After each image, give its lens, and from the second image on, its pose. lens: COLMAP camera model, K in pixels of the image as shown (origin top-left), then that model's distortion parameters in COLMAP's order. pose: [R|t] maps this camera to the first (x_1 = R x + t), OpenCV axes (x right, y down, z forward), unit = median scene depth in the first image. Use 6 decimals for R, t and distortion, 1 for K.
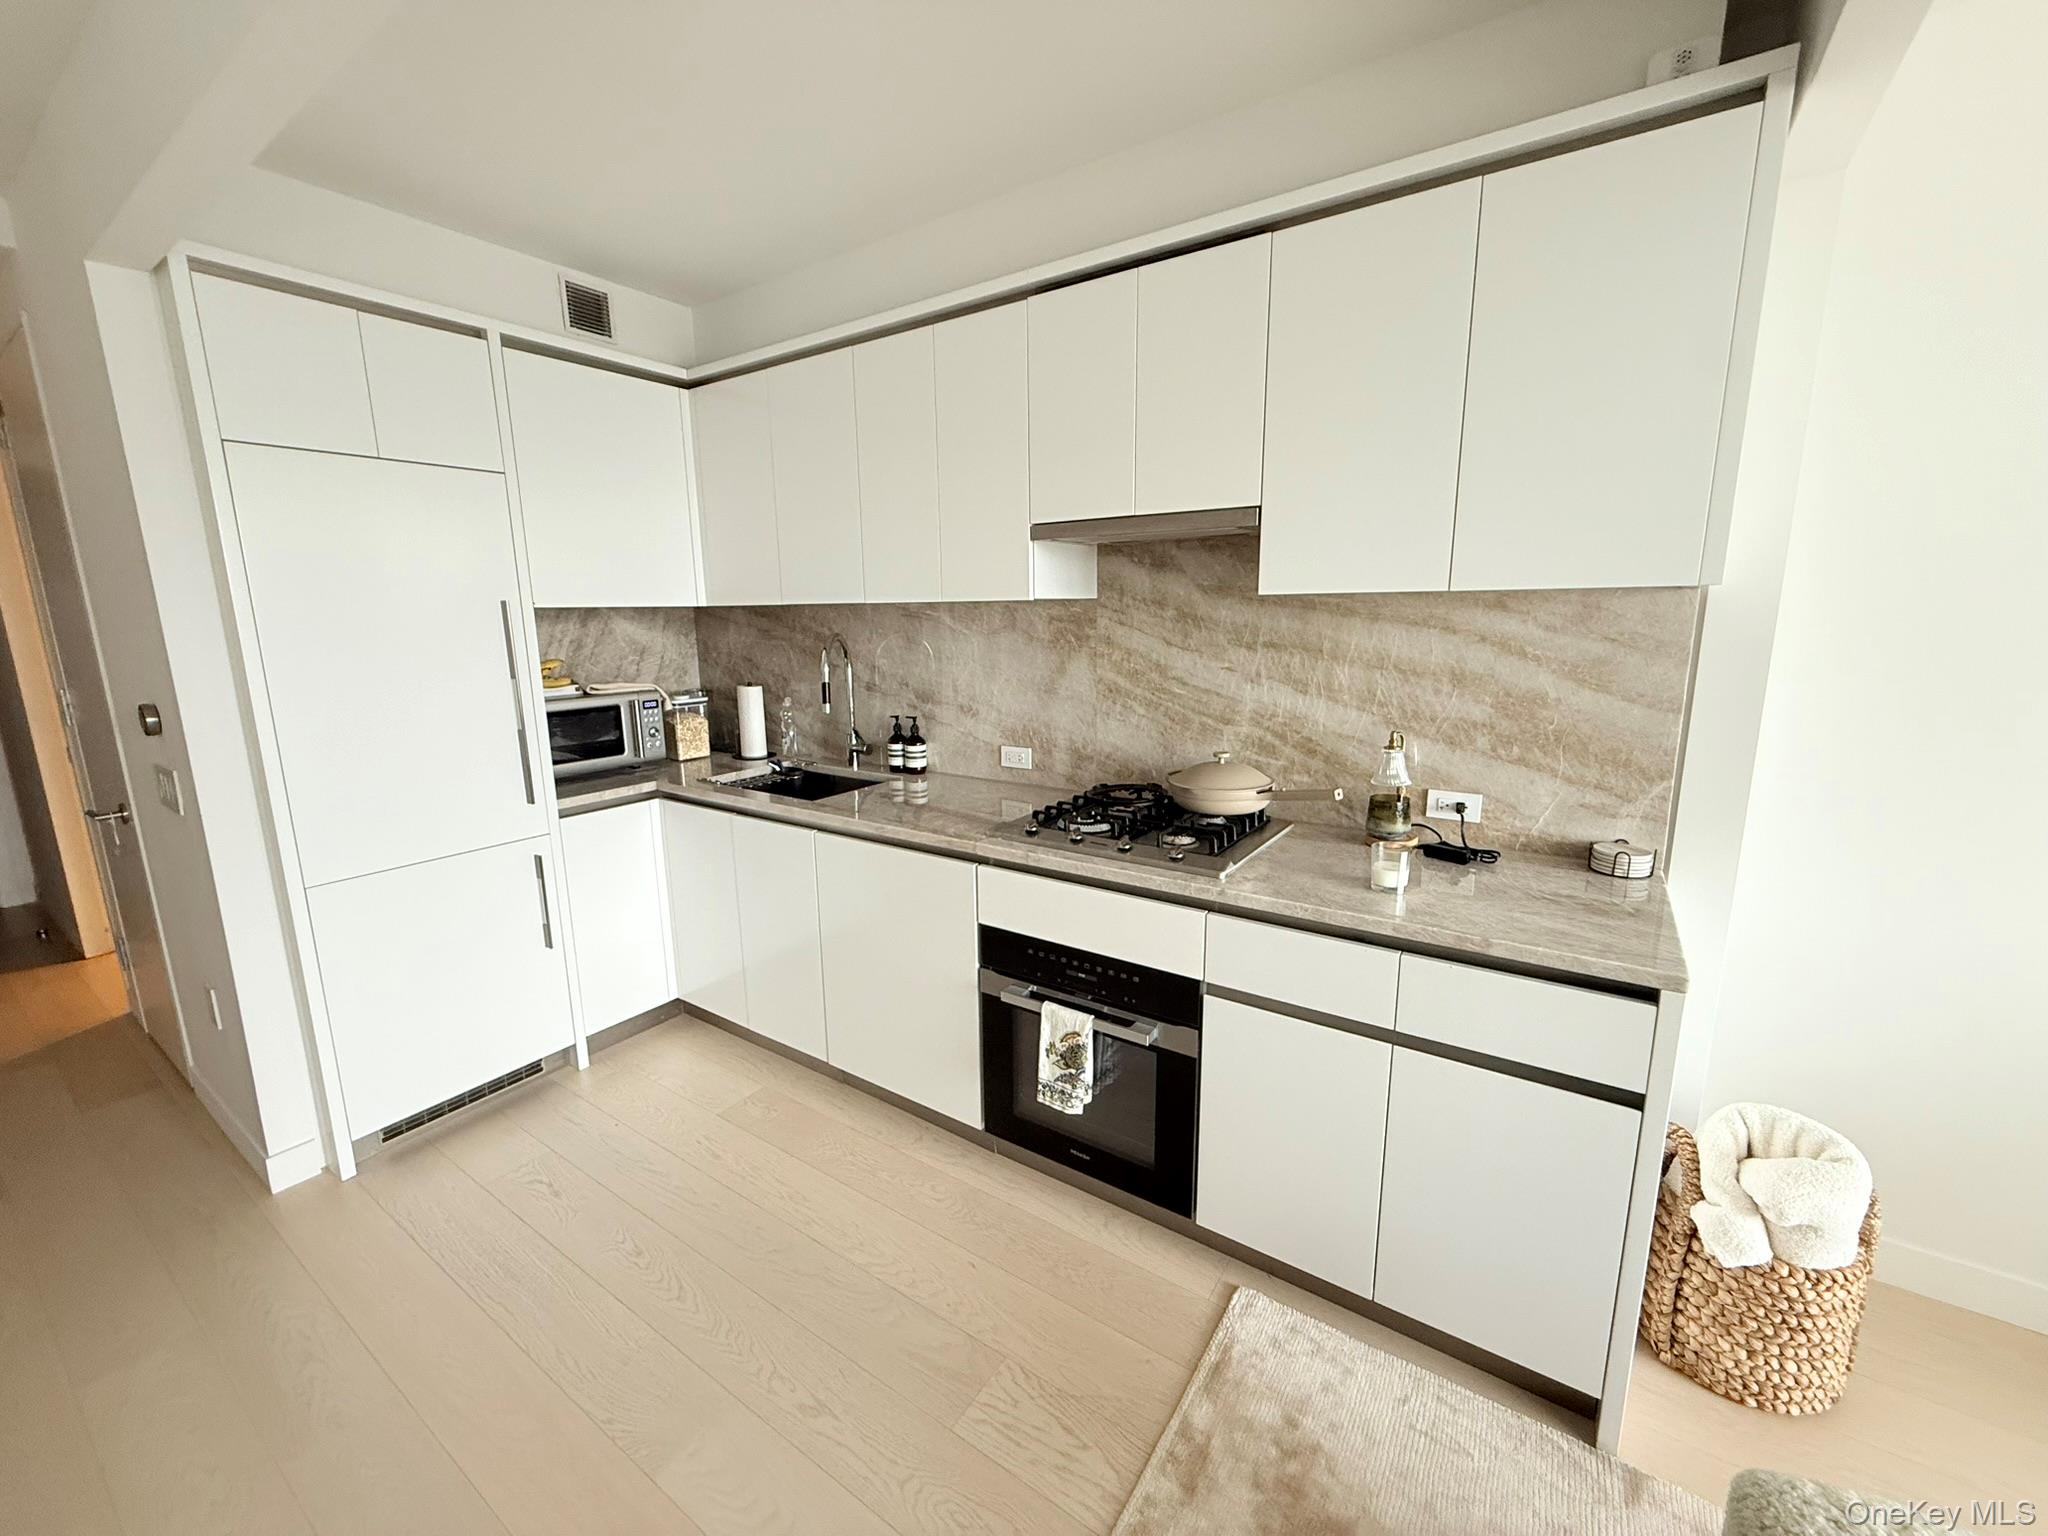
lens RADIAL K [[823.5, 0, 1024.0], [0, 823.5, 768.0], [0, 0, 1]] dist [0.010865, 0.000175]
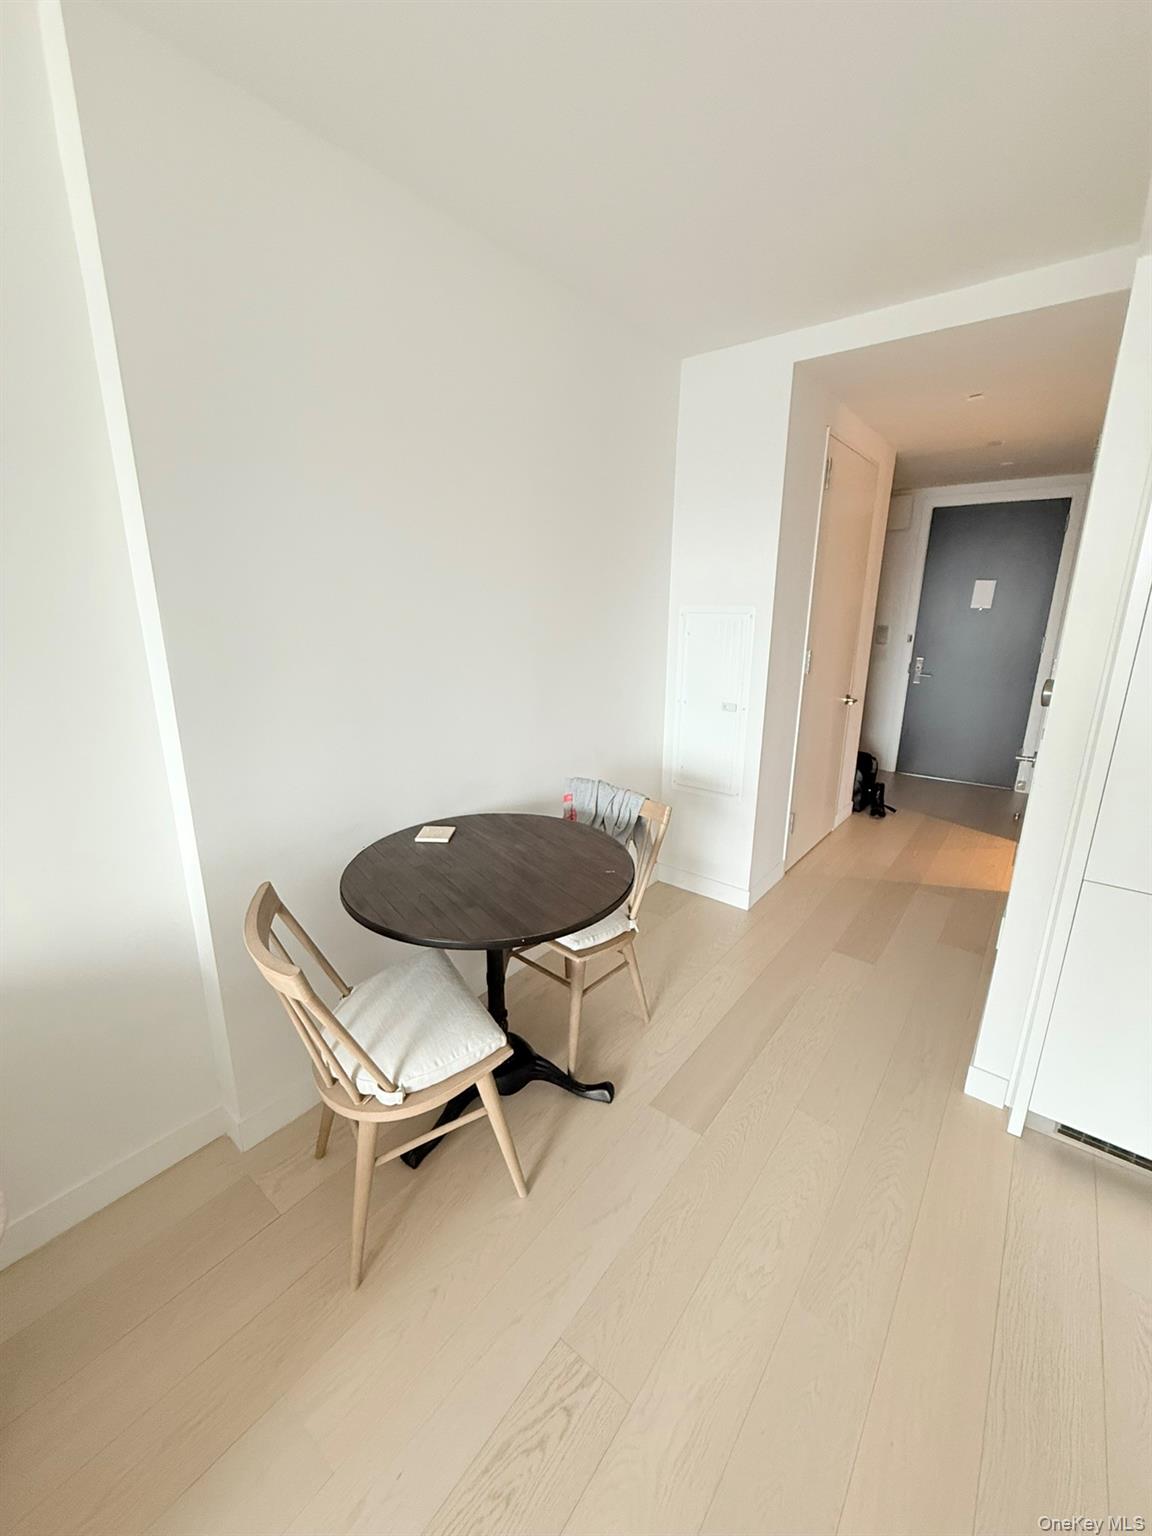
lens RADIAL K [[617.6, 0, 576.0], [0, 617.6, 768.0], [0, 0, 1]] dist [0.010865, 0.000175]
pose [[-0.056901, 0.265825, -0.962341, -0.119742], [-0.195087, 0.942361, 0.271841, -0.061141], [0.979134, 0.203208, -0.001762, 0.331400]]
